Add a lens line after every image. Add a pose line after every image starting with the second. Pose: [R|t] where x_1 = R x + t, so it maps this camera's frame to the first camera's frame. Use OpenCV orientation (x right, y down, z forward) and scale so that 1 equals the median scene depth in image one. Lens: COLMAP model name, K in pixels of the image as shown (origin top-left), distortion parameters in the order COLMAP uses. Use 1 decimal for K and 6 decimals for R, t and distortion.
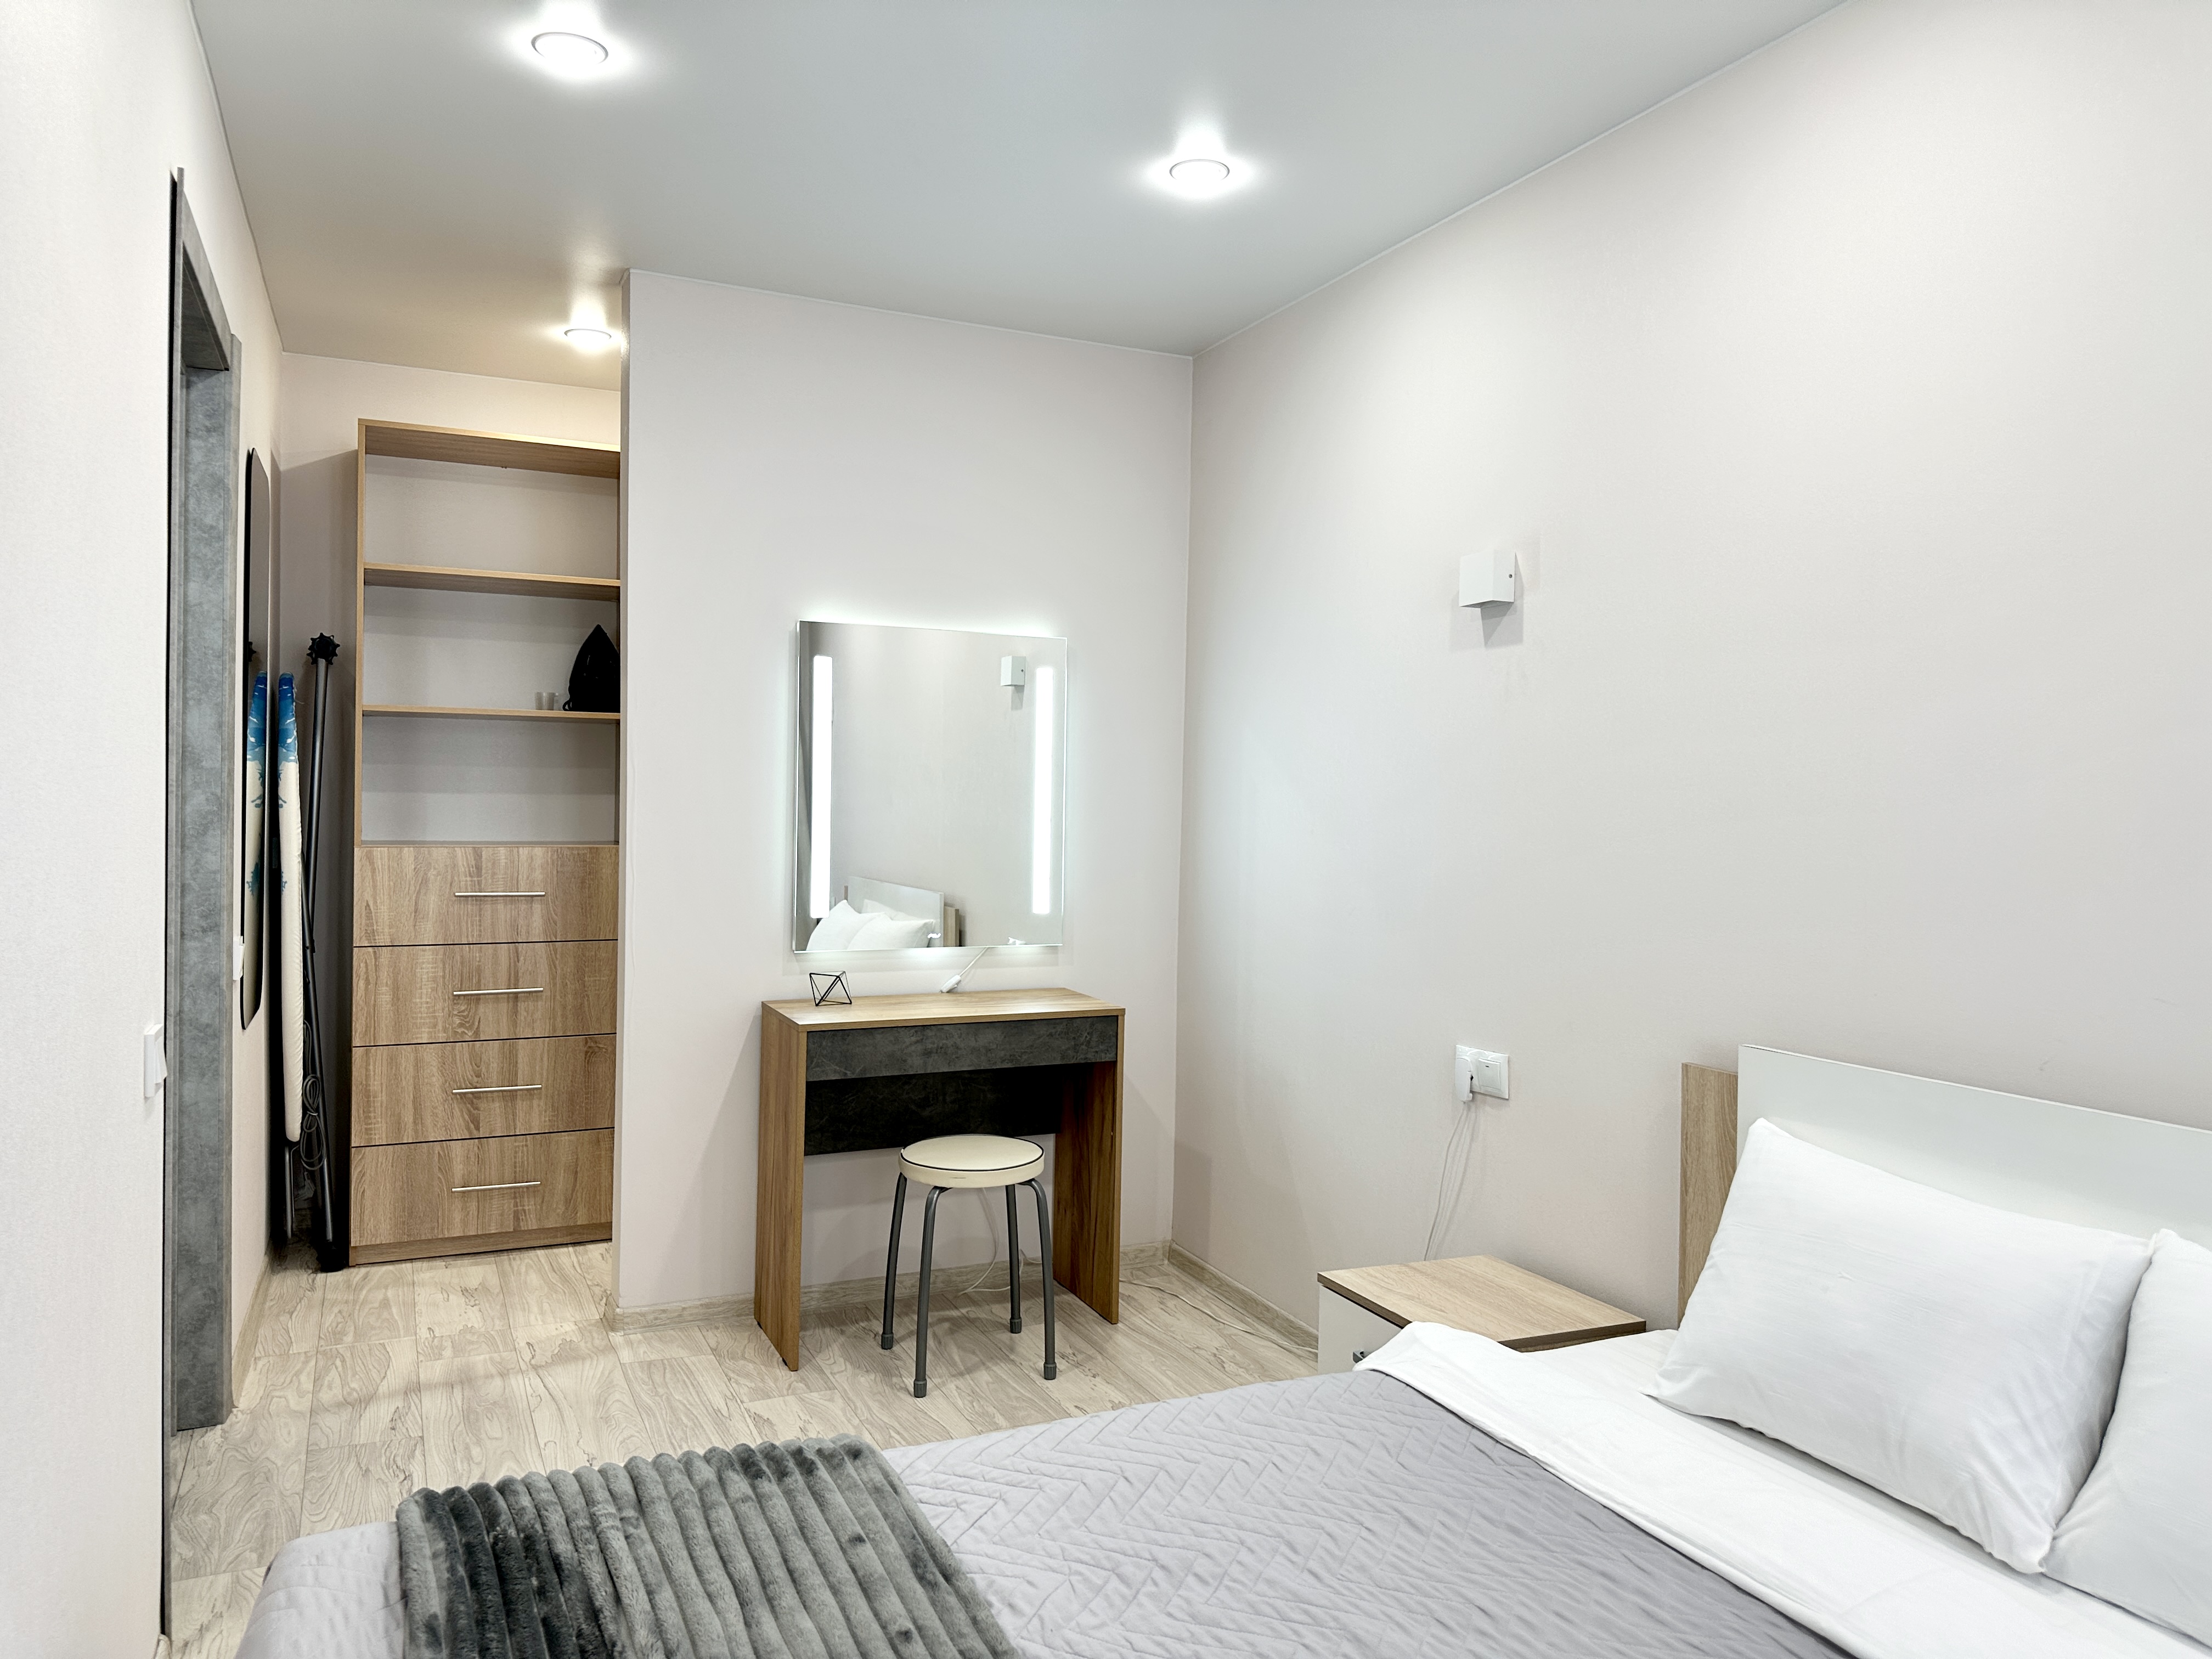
lens RADIAL K [[1574.3, 0, 1106.1], [0, 1574.3, 819.3], [0, 0, 1]] dist [0.030479, -0.023451]
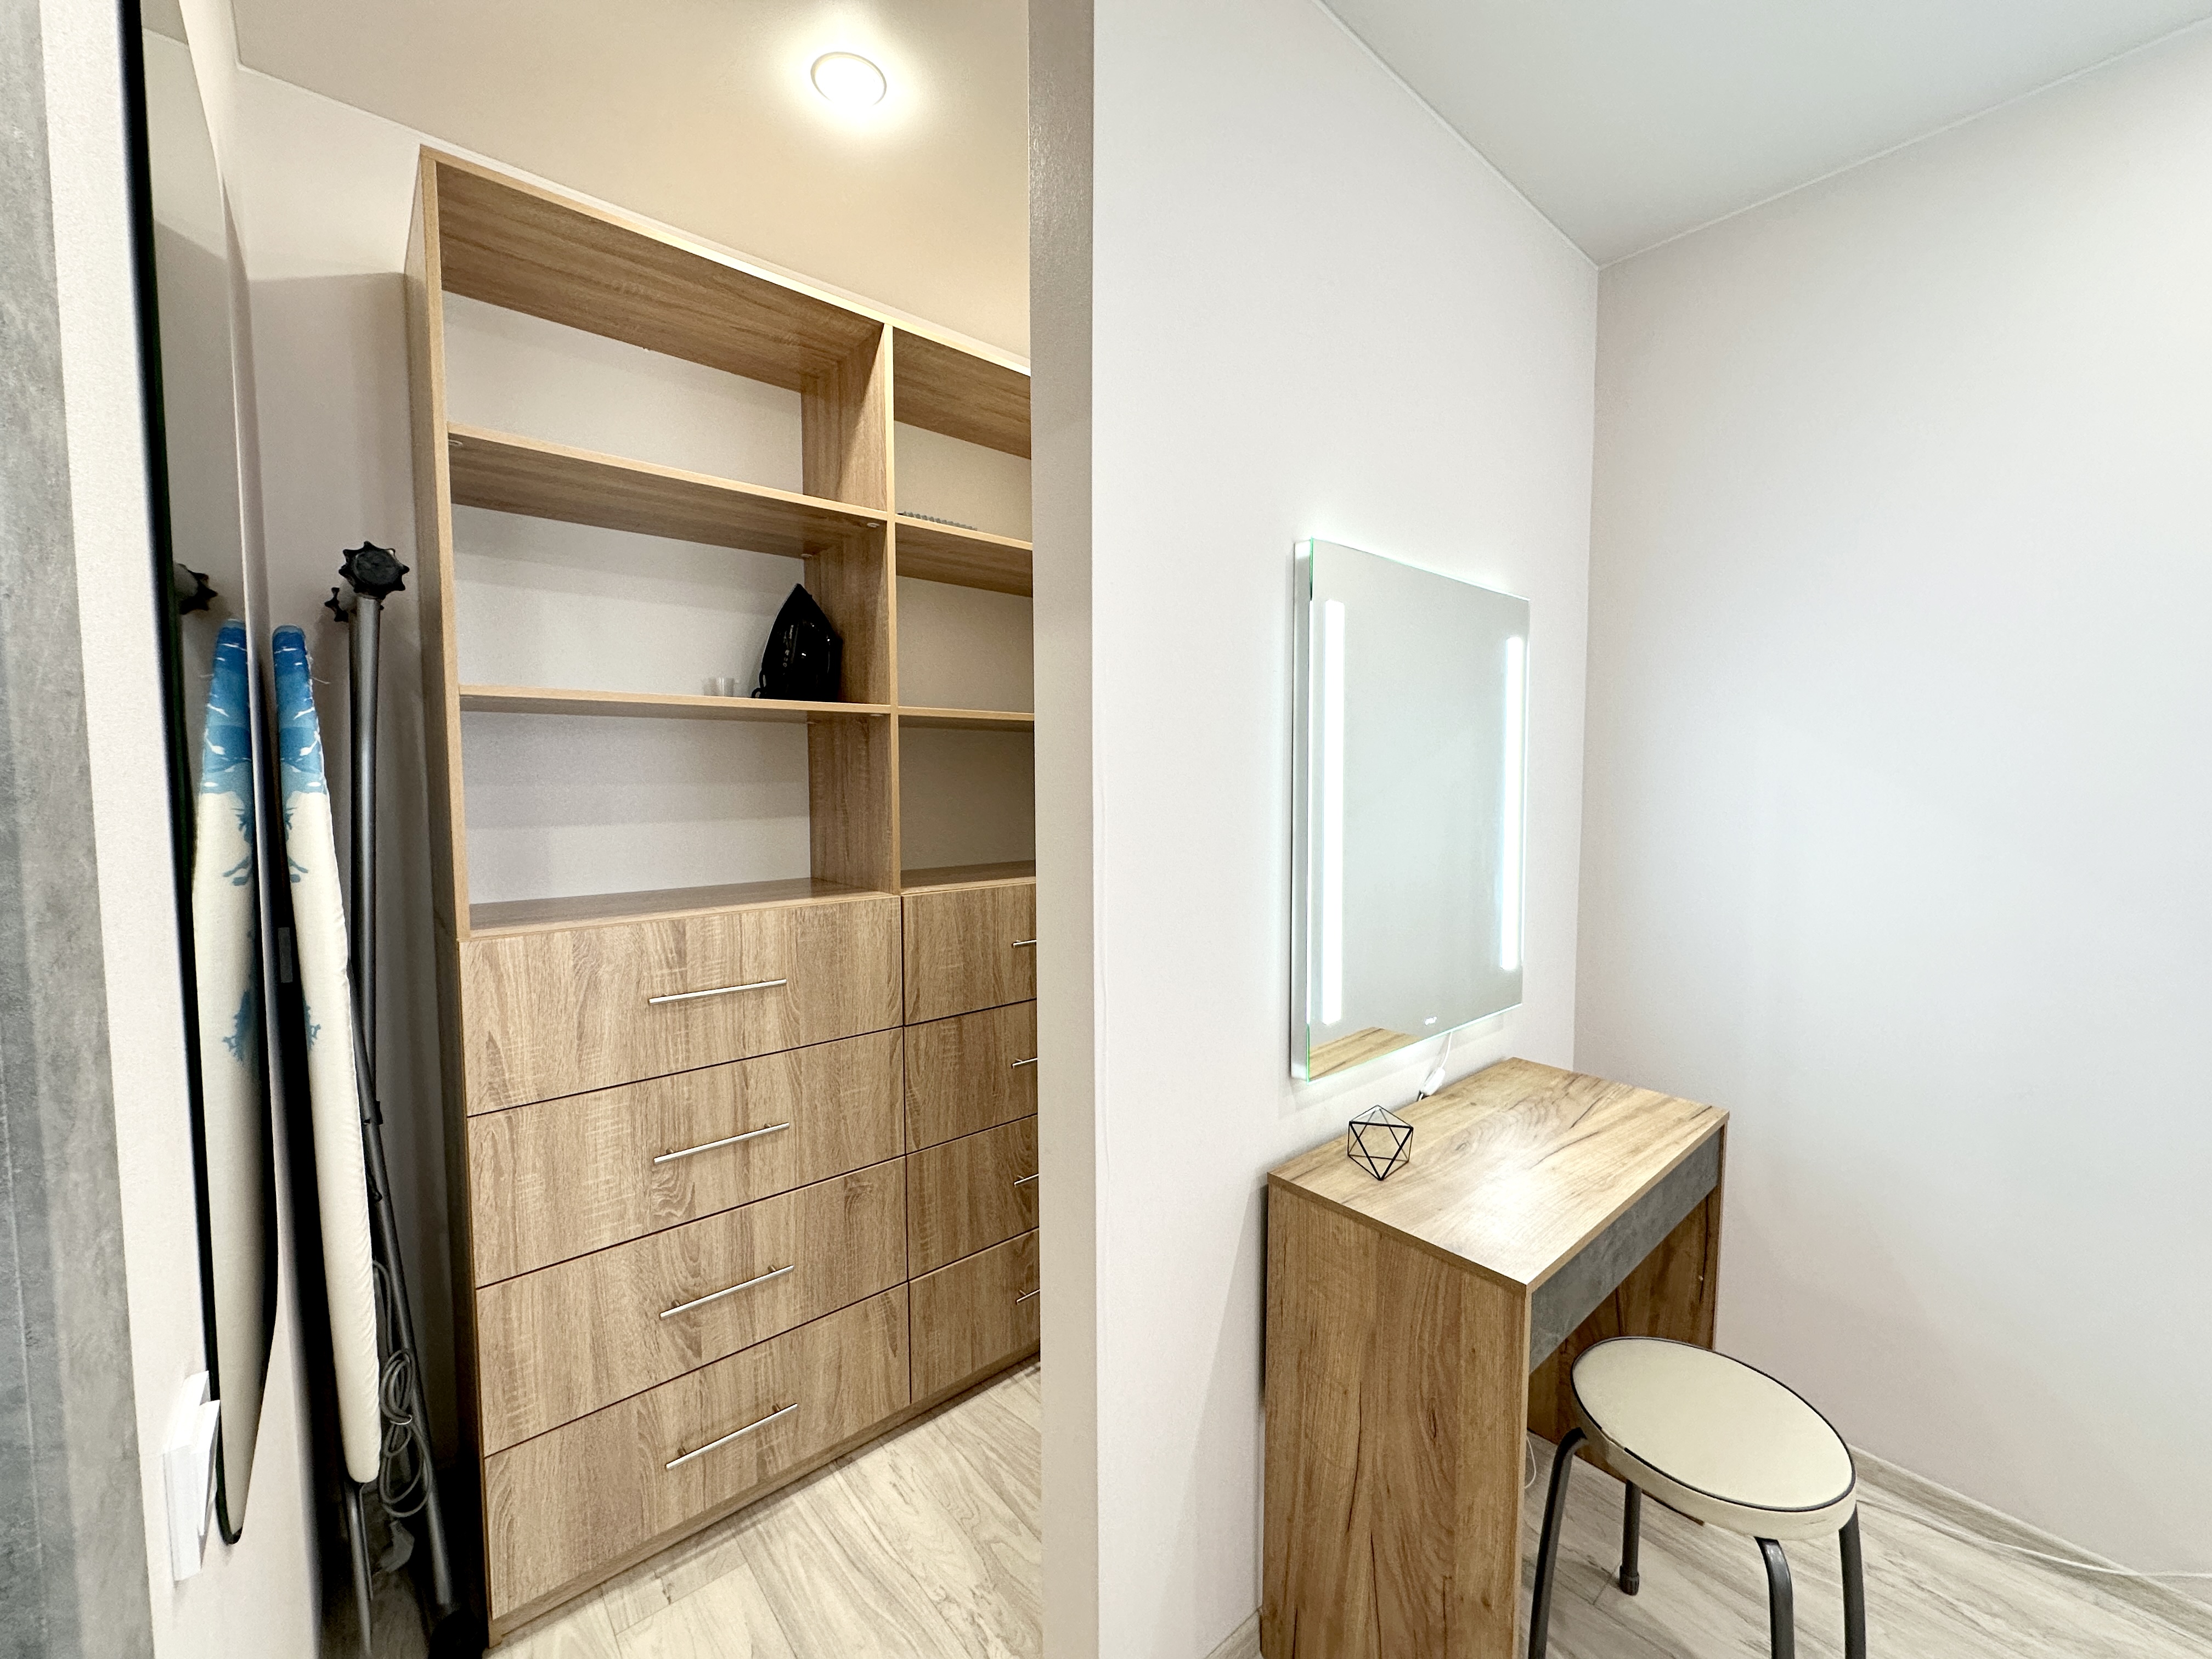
lens RADIAL K [[875.4, 0, 1111.3], [0, 875.4, 836.5], [0, 0, 1]] dist [-0.000959, 0.000337]
pose [[0.959581, -0.034939, 0.279254, -0.333014], [0.021505, 0.998466, 0.051030, -0.029512], [-0.280608, -0.042962, 0.958860, 0.630351]]
